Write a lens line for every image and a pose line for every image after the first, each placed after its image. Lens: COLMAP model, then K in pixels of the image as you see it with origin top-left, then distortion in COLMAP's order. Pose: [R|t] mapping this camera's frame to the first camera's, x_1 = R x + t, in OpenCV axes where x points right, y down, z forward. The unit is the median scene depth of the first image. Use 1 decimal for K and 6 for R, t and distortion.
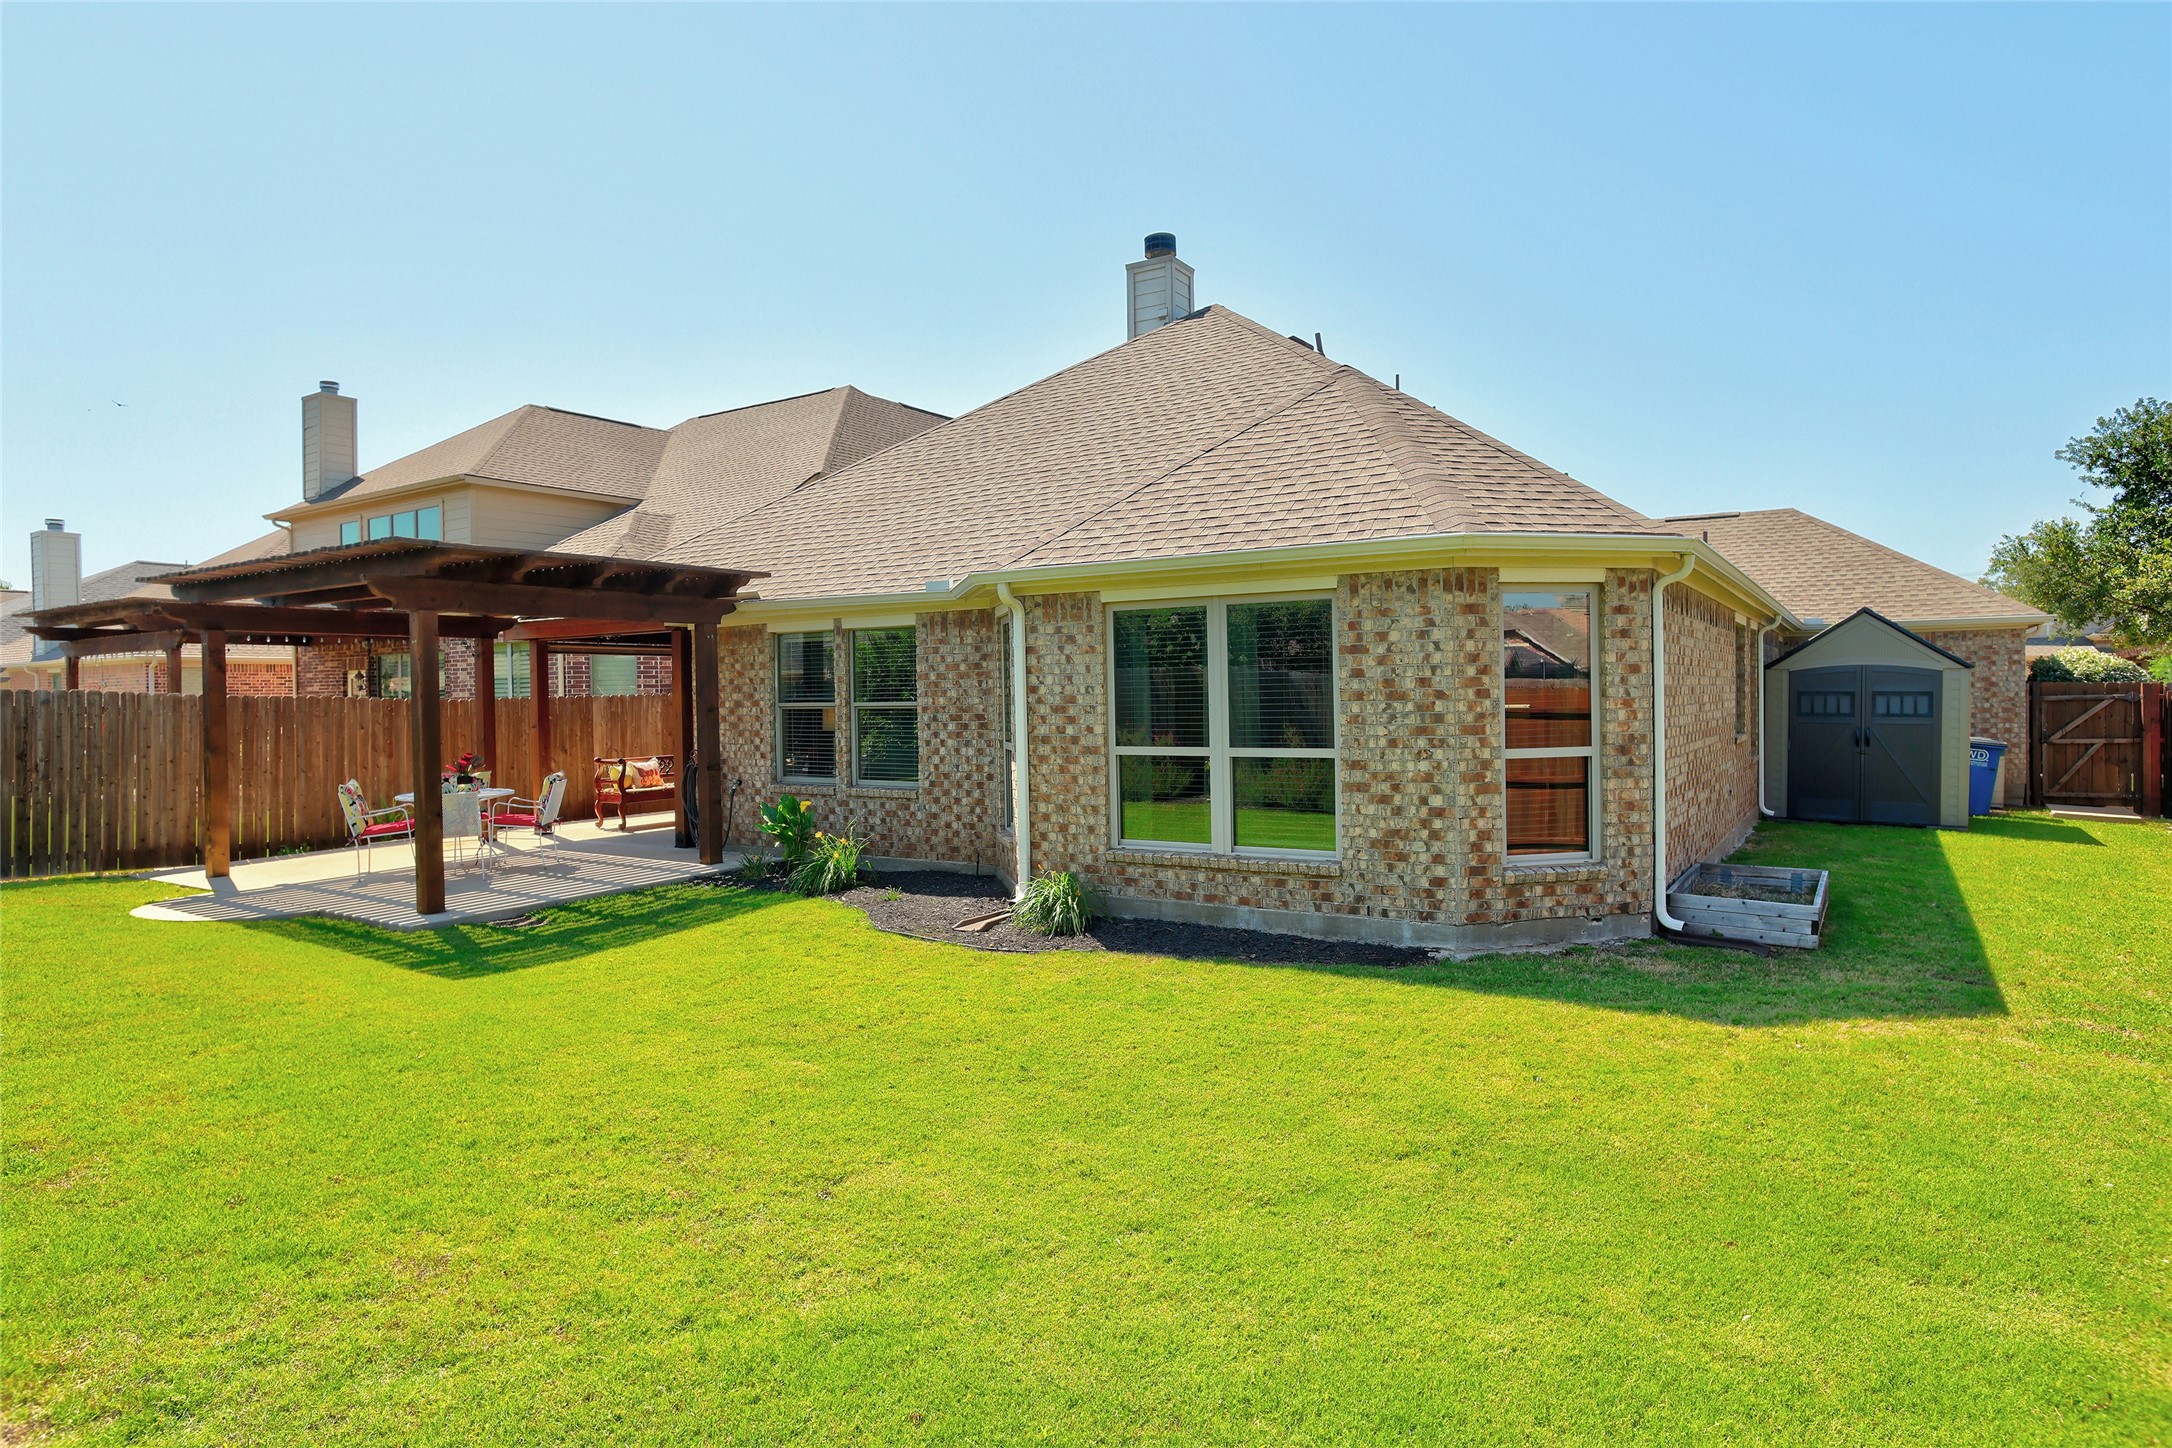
lens RADIAL K [[1239.4, 0, 1085.5], [0, 1239.4, 715.7], [0, 0, 1]] dist [-0.072852, 0.052201]
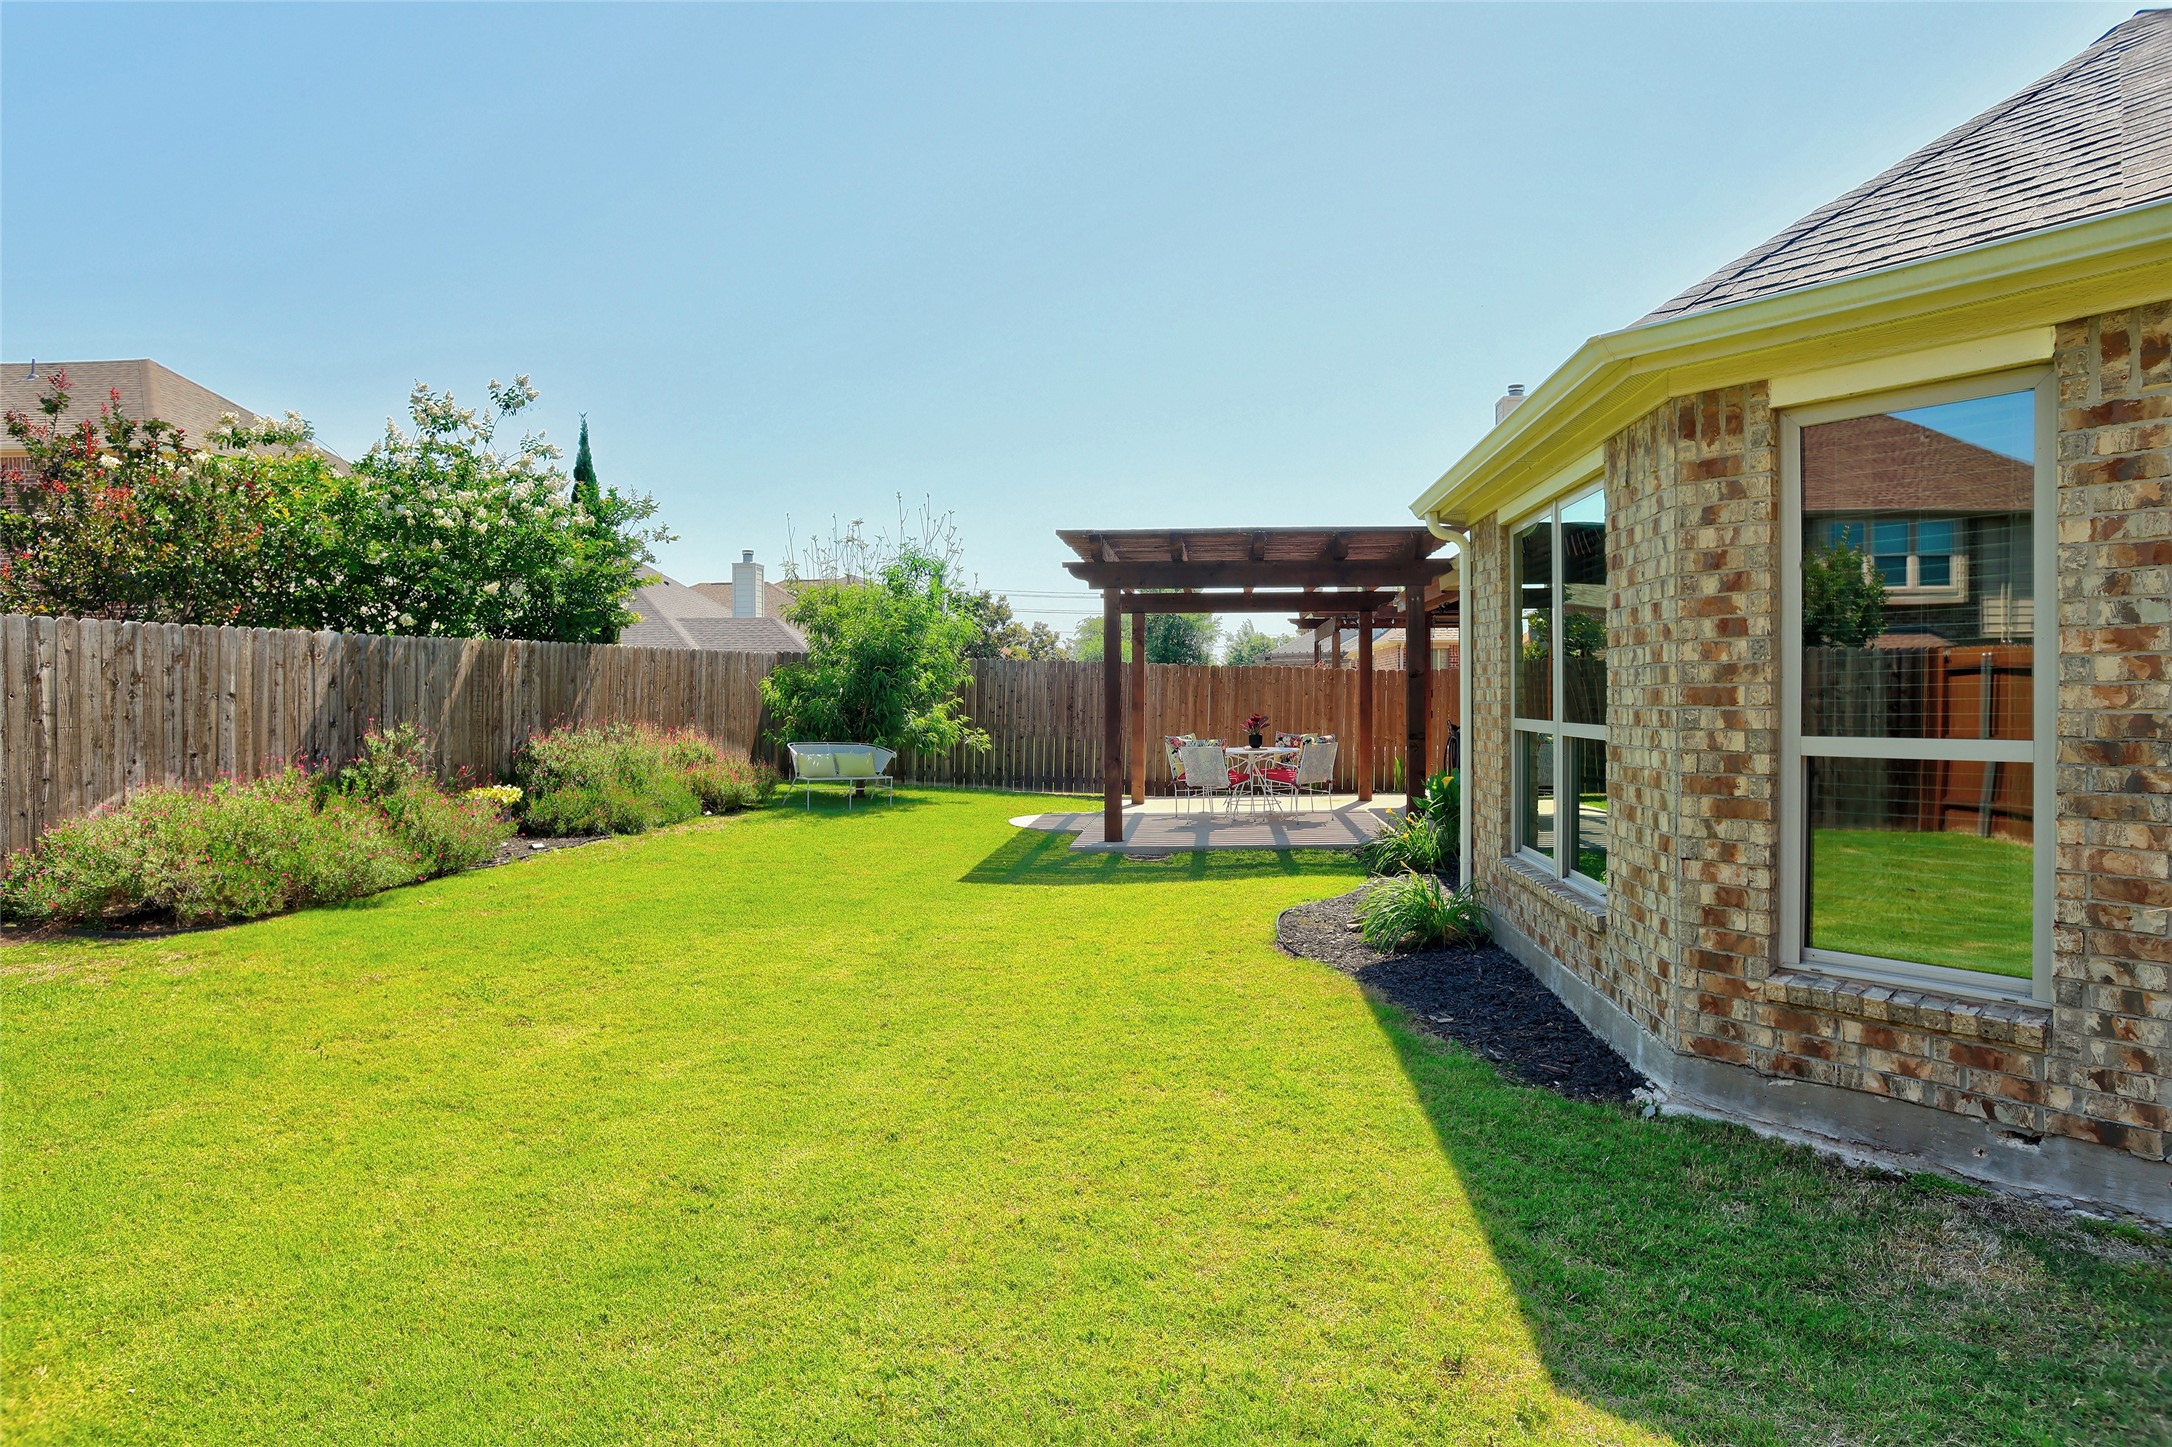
lens RADIAL K [[1239.4, 0, 1085.5], [0, 1239.4, 715.2], [0, 0, 1]] dist [-0.072852, 0.052201]
pose [[0.455192, 0.029181, -0.889915, 0.647051], [-0.018686, 0.999556, 0.023218, 0.012356], [0.890197, 0.006061, 0.455535, 0.507193]]
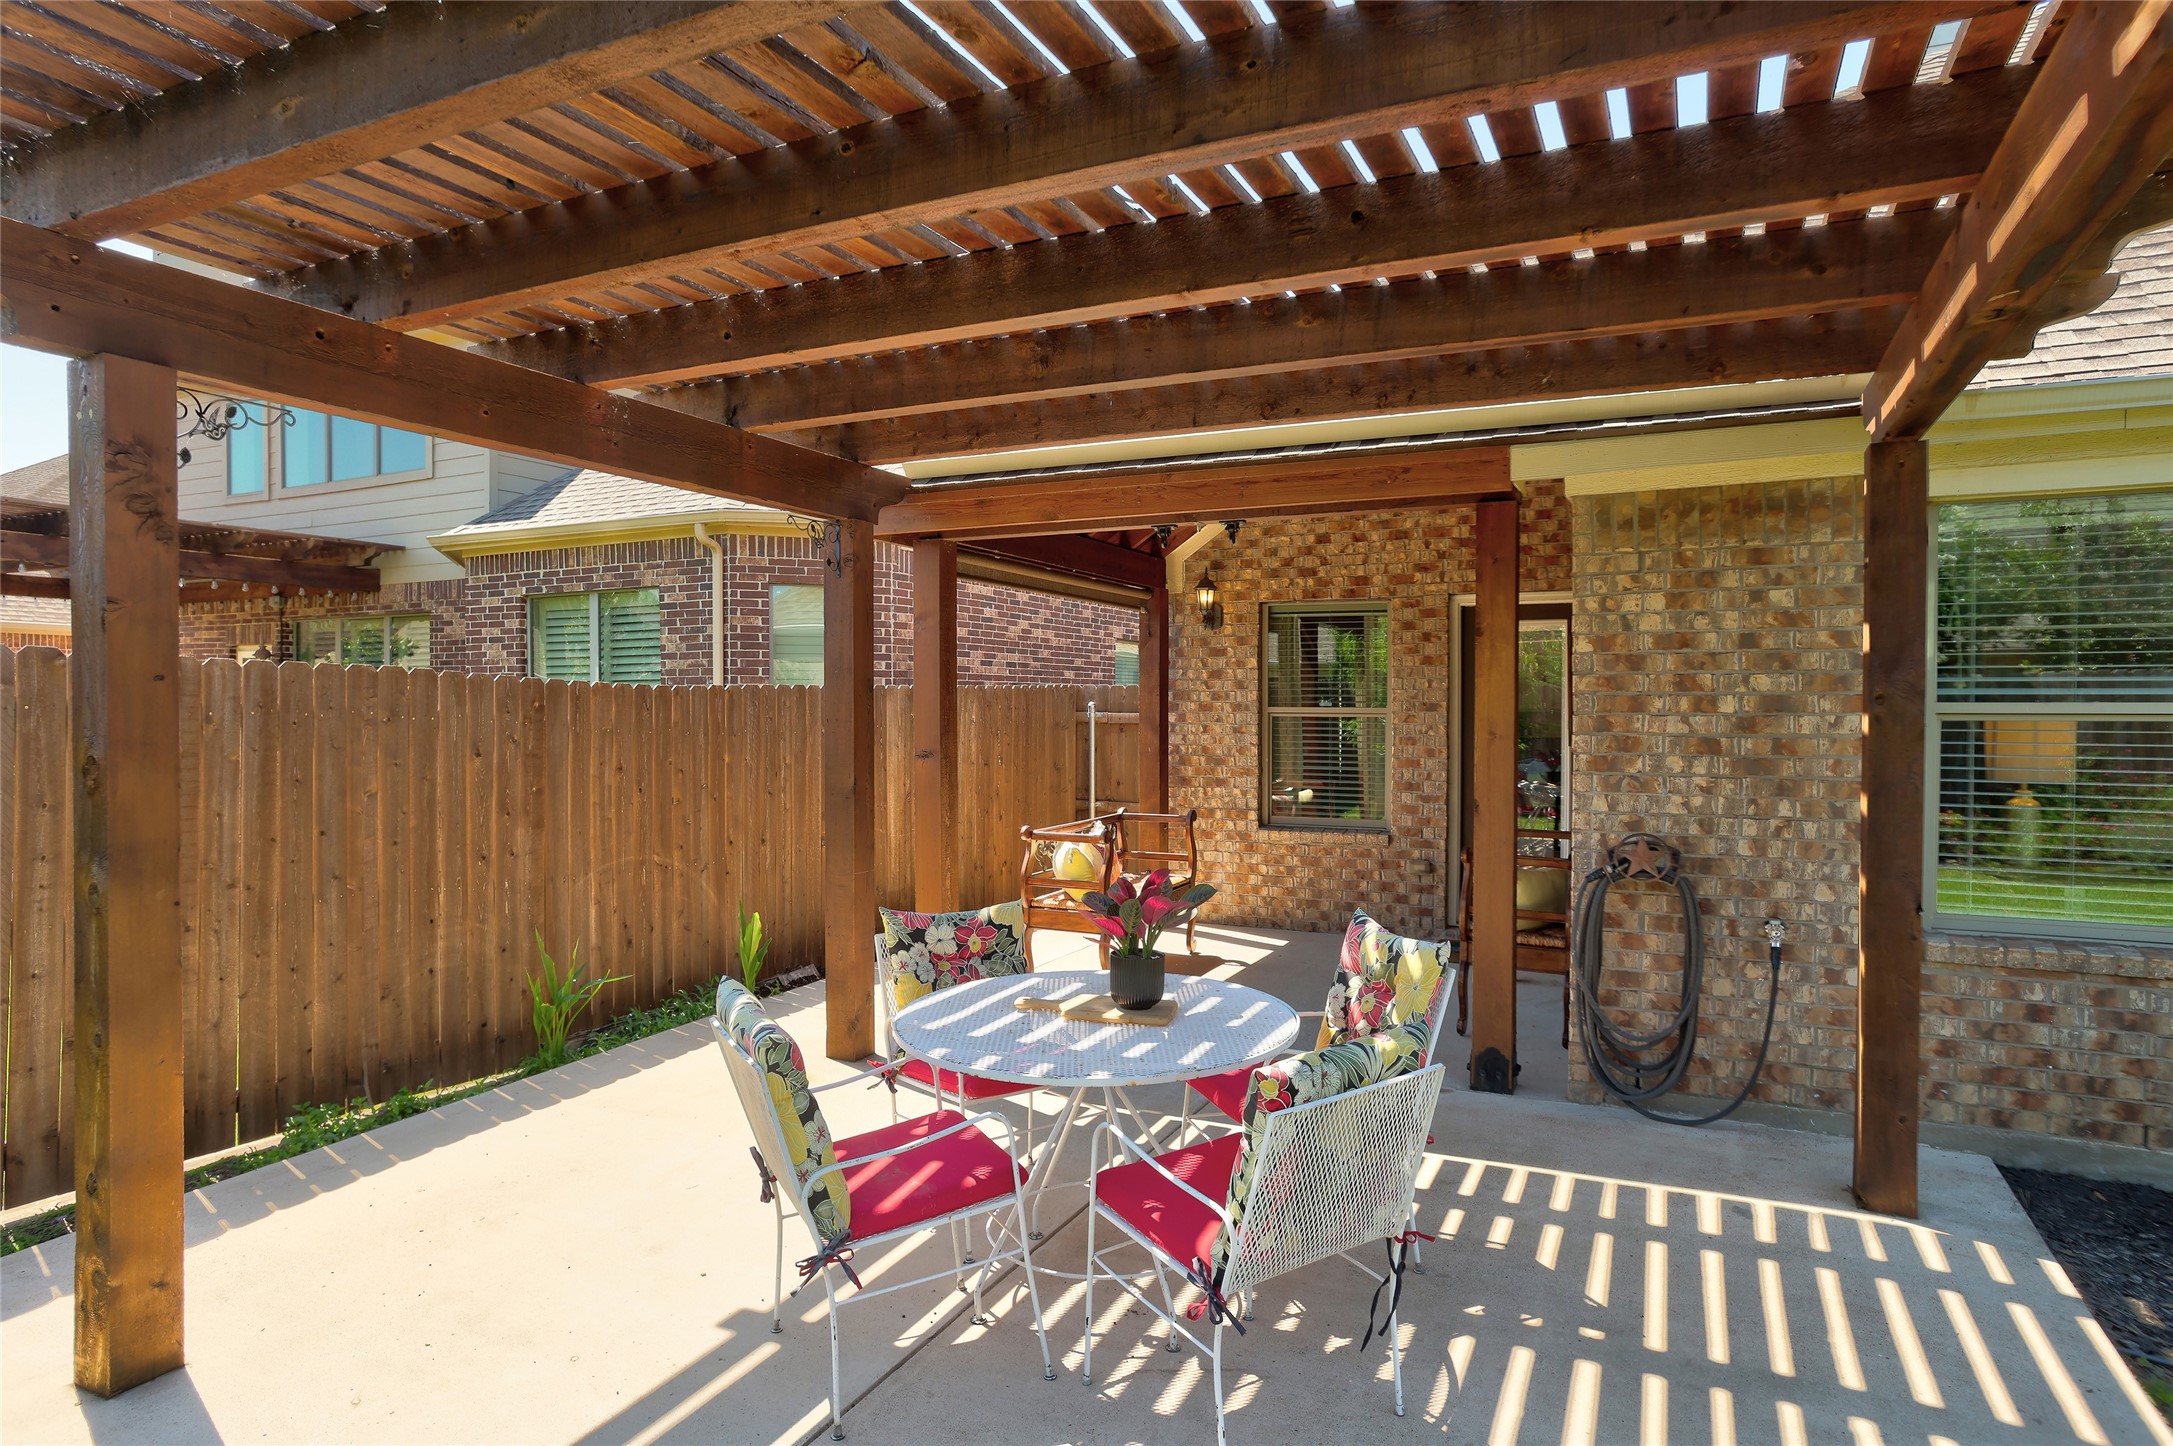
lens RADIAL K [[1240.0, 0, 1086.0], [0, 1240.0, 714.7], [0, 0, 1]] dist [-0.072852, 0.052201]
pose [[0.992653, 0.012573, 0.120342, -0.822290], [-0.011559, 0.999892, -0.009124, -0.001752], [-0.120443, 0.007666, 0.992691, 1.084950]]
